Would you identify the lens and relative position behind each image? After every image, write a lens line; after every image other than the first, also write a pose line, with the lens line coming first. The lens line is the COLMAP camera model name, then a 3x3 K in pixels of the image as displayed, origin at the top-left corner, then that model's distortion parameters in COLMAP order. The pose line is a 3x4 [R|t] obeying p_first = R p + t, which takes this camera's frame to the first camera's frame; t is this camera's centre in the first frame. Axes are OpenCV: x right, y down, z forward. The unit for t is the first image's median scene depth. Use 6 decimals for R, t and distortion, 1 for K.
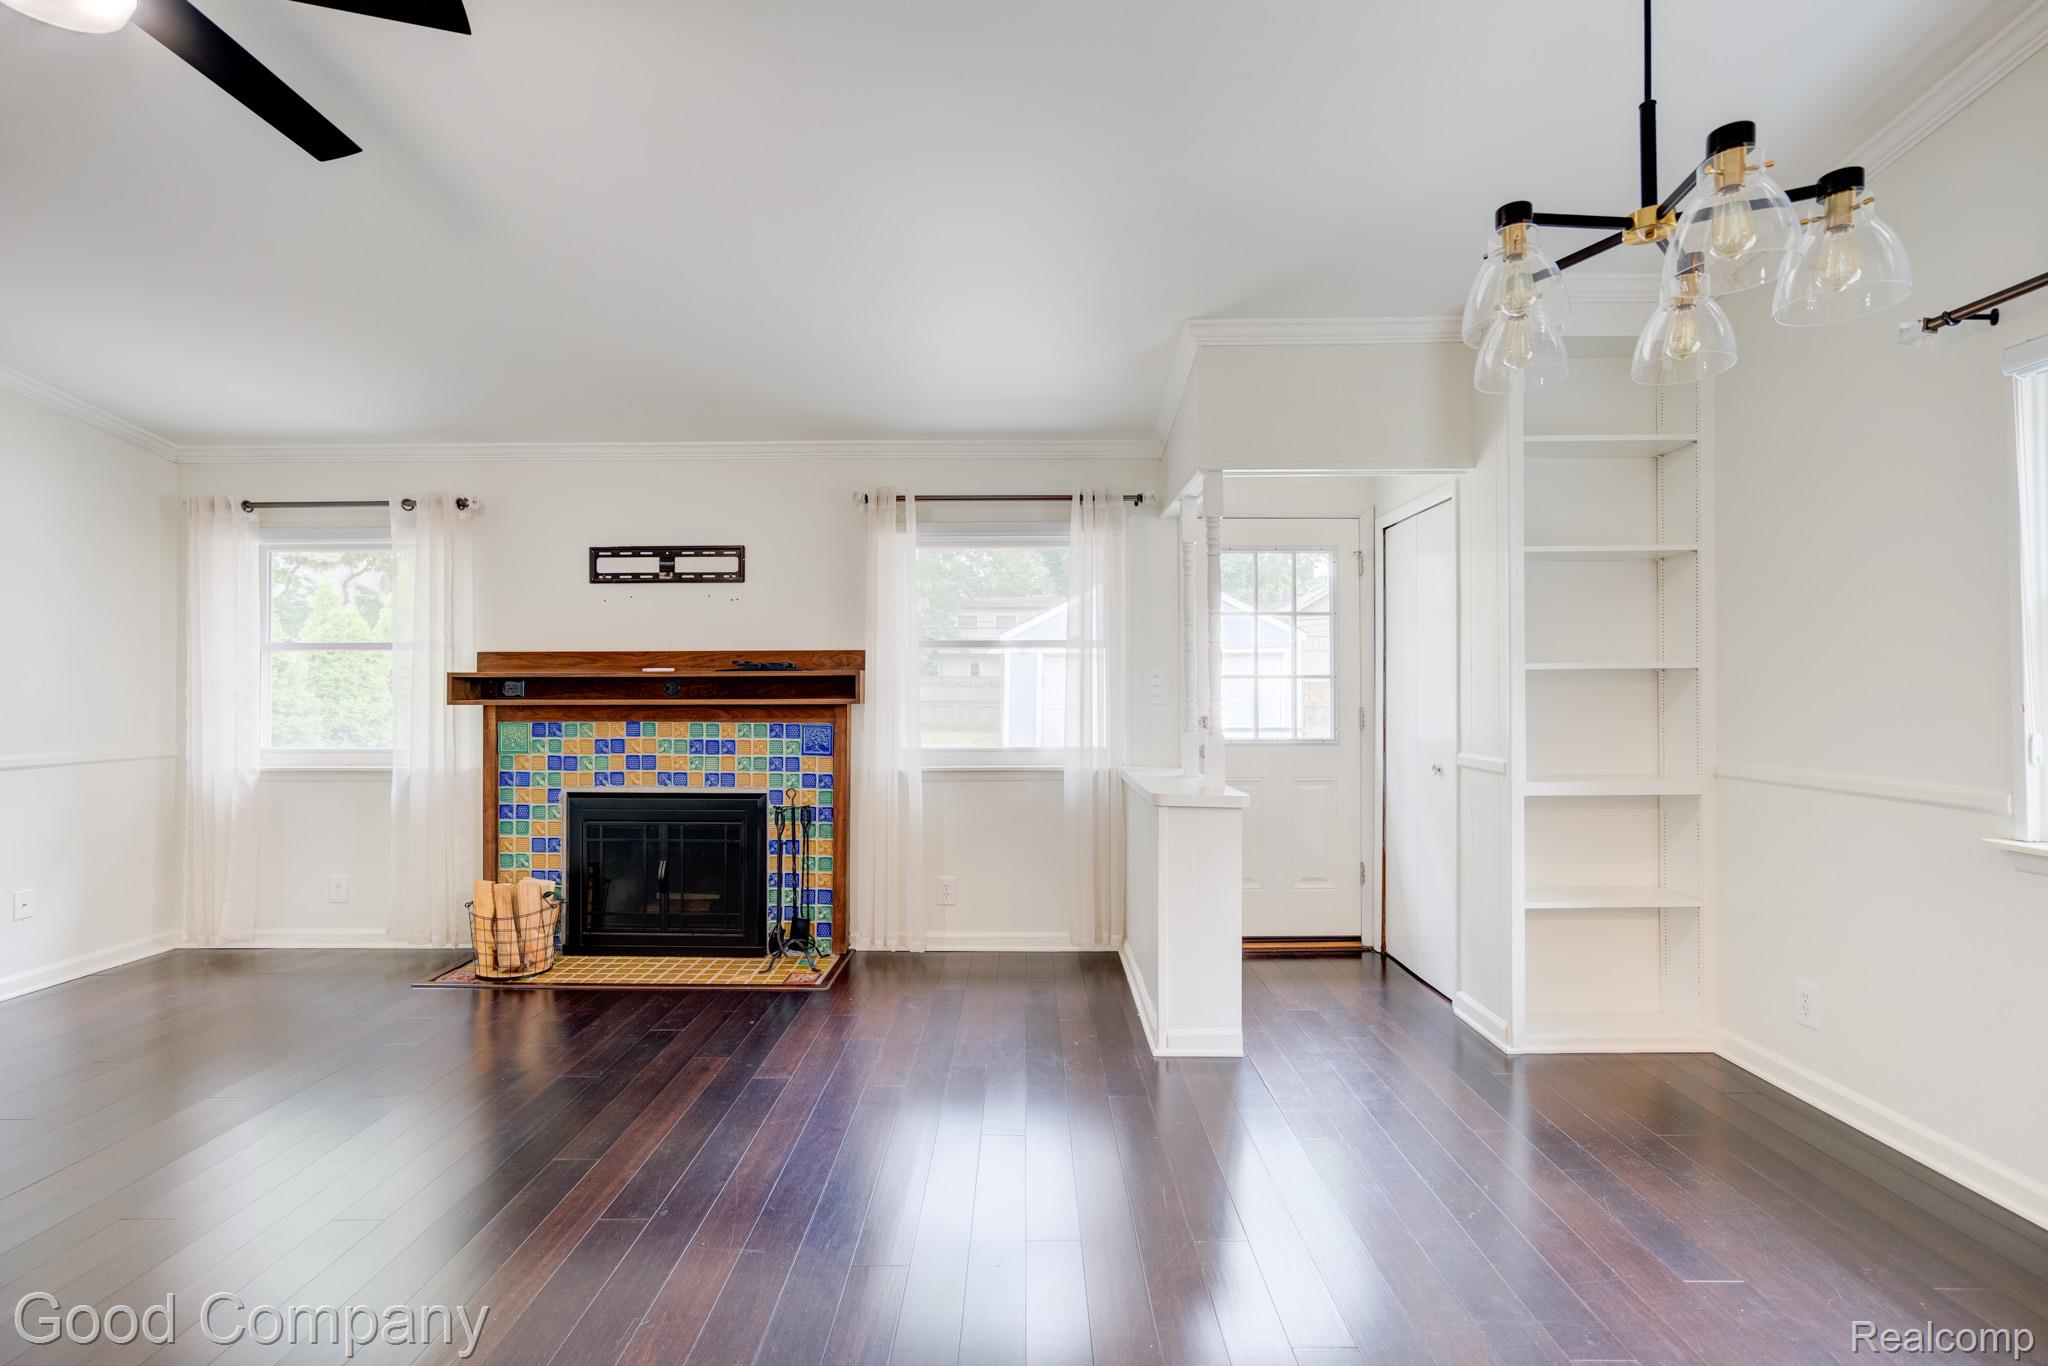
lens RADIAL K [[936.6, 0, 1028.9], [0, 936.6, 674.8], [0, 0, 1]] dist [-0.015441, 0.010692]
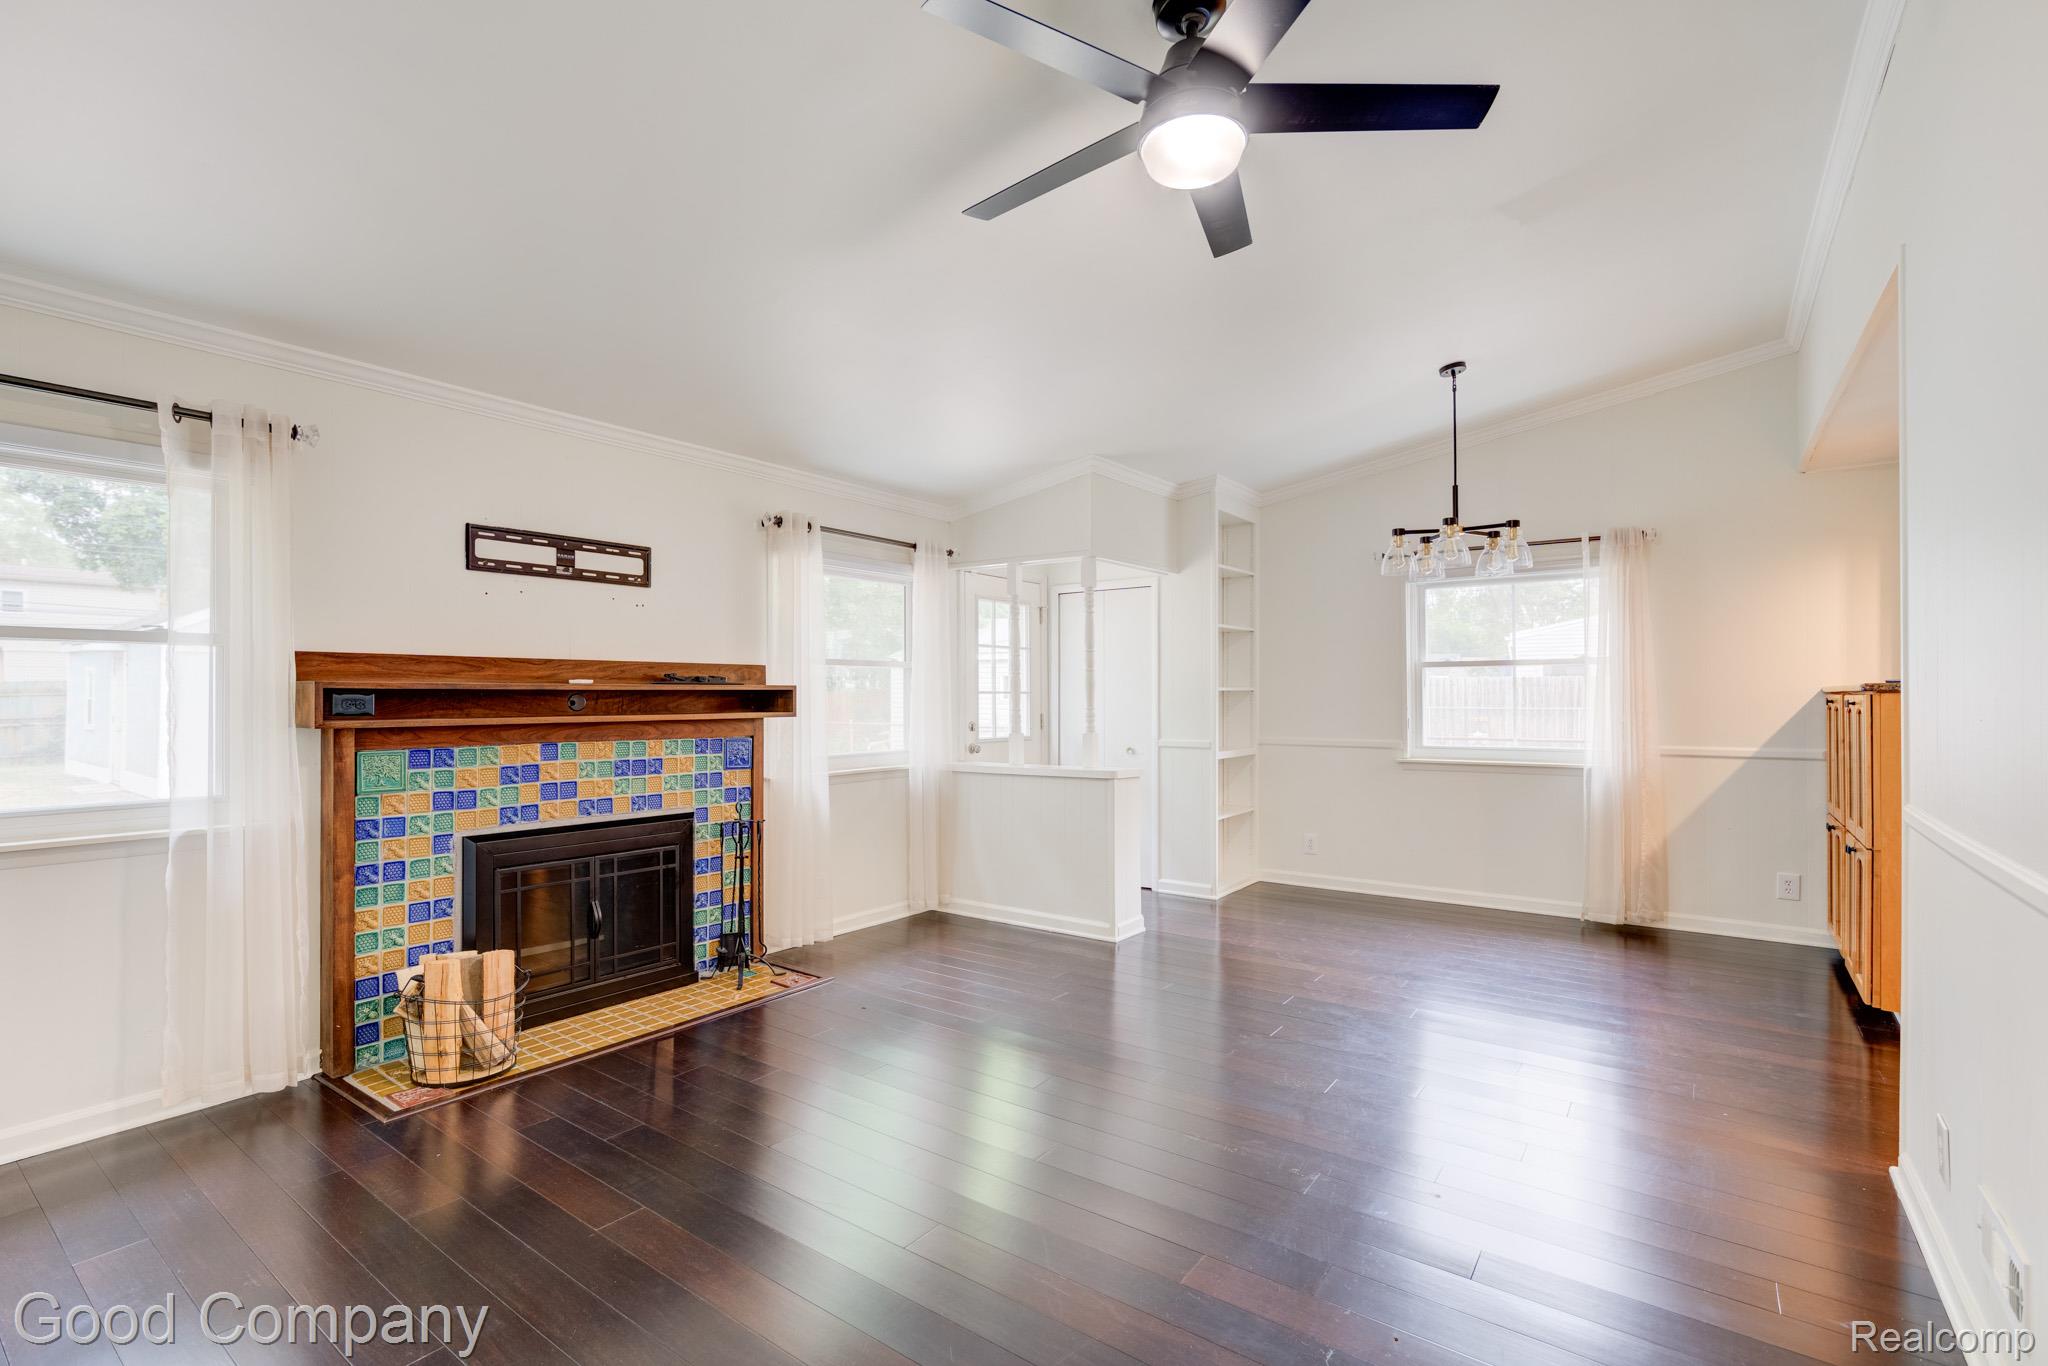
lens RADIAL K [[918.4, 0, 1028.7], [0, 918.4, 690.5], [0, 0, 1]] dist [-0.001302, 0.000101]
pose [[0.586104, 0.006584, 0.810209, -0.839666], [-0.011432, 0.999935, 0.000145, -0.001897], [-0.810155, -0.009347, 0.586141, 0.170157]]
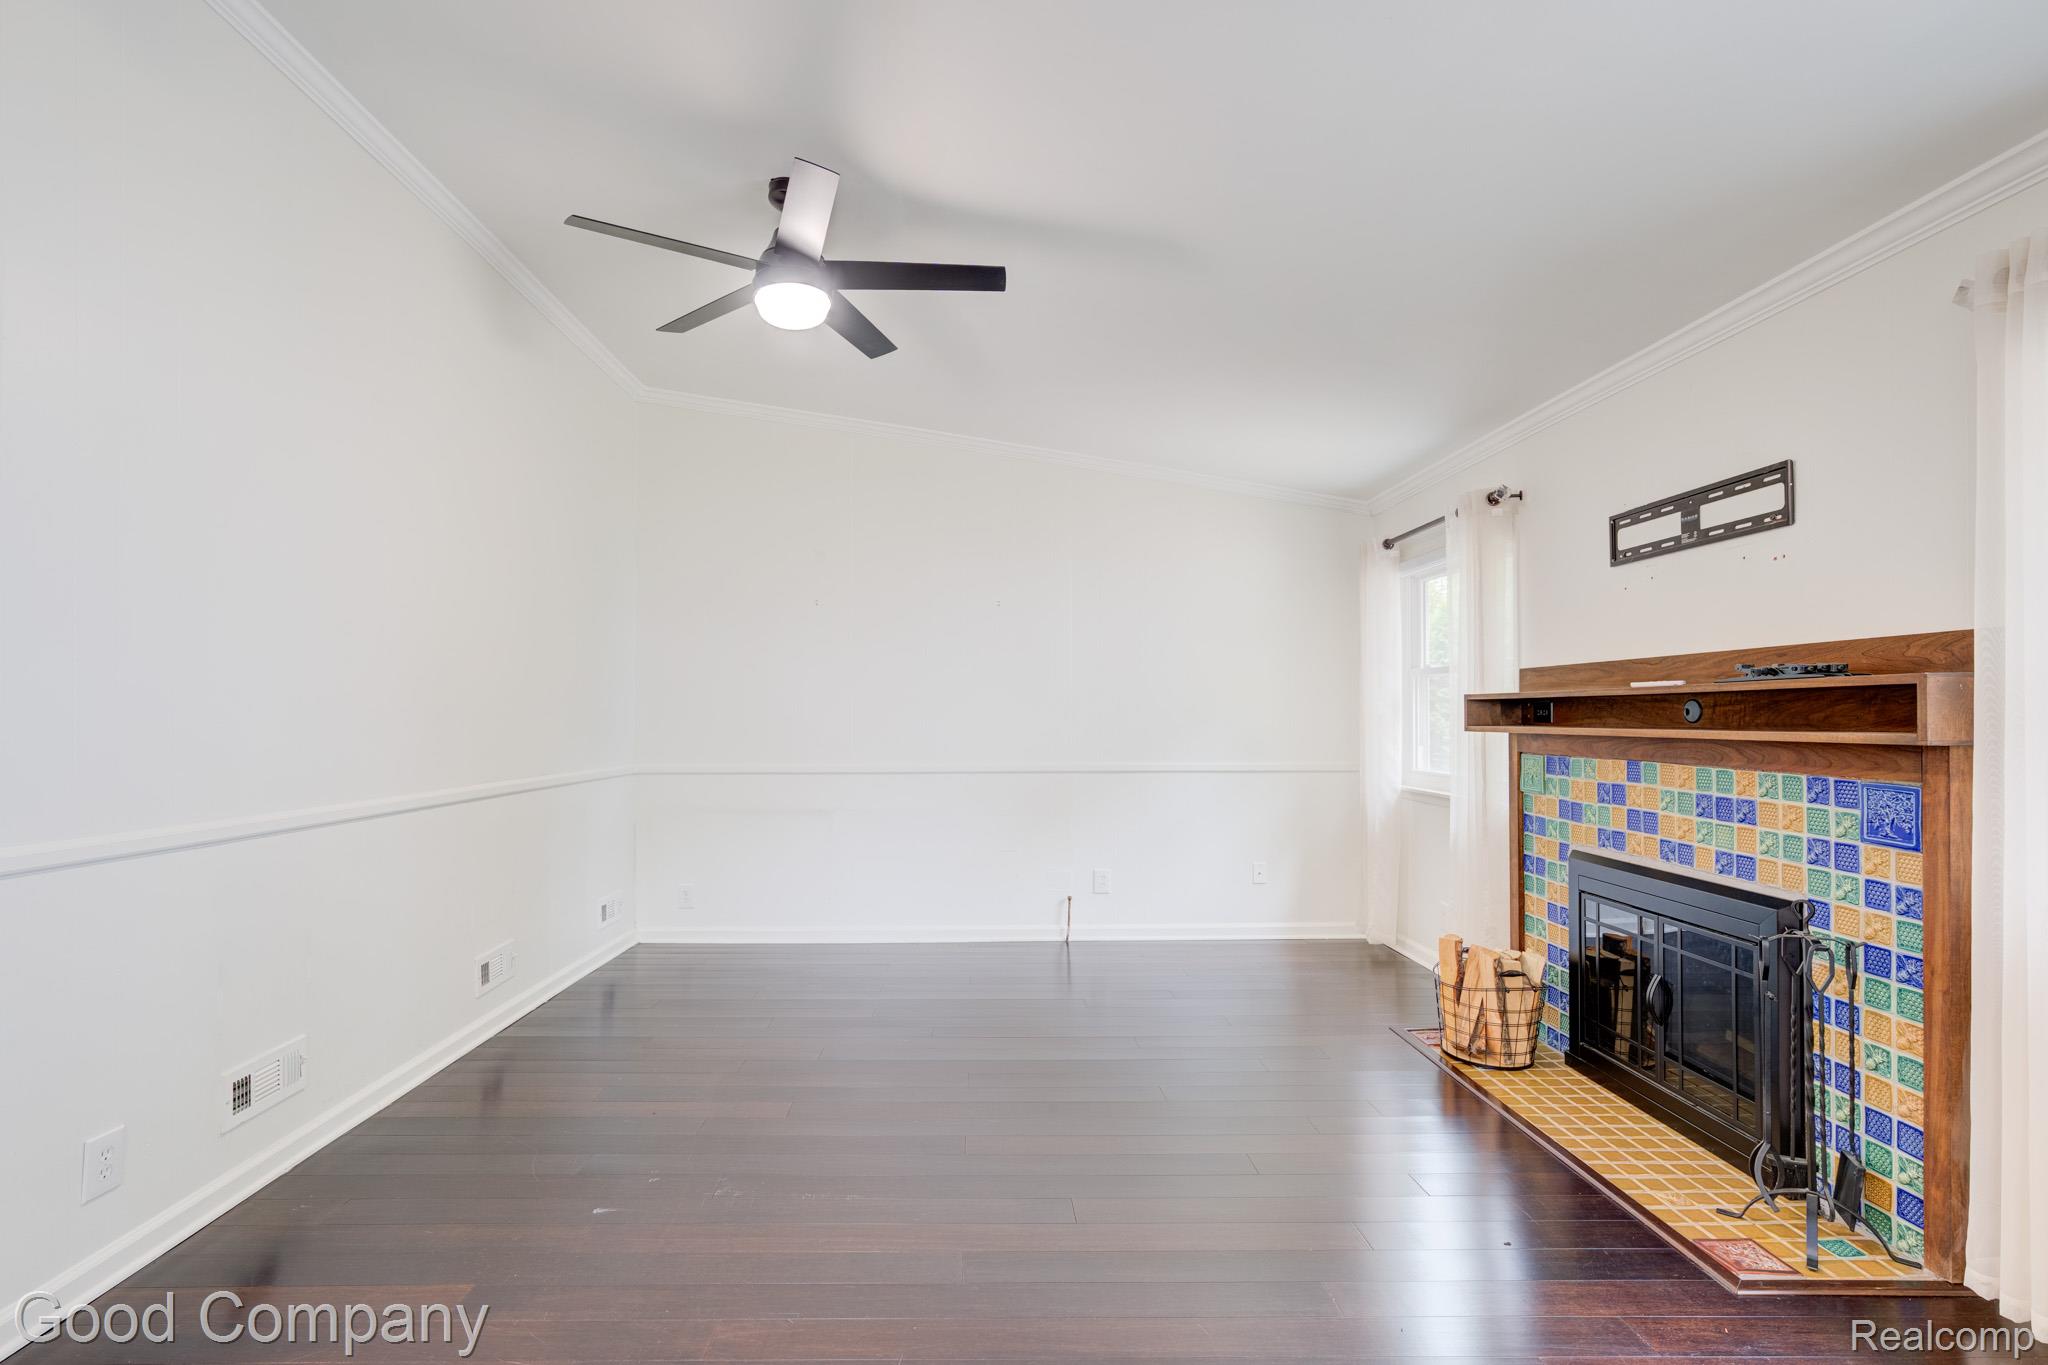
lens RADIAL K [[968.3, 0, 980.7], [0, 968.3, 708.1], [0, 0, 1]] dist [-0.014929, 0.012919]
pose [[0.021263, -0.005445, -0.999759, 0.273937], [0.018579, 0.999815, -0.005050, 0.006316], [0.999601, -0.018467, 0.021360, 0.507509]]
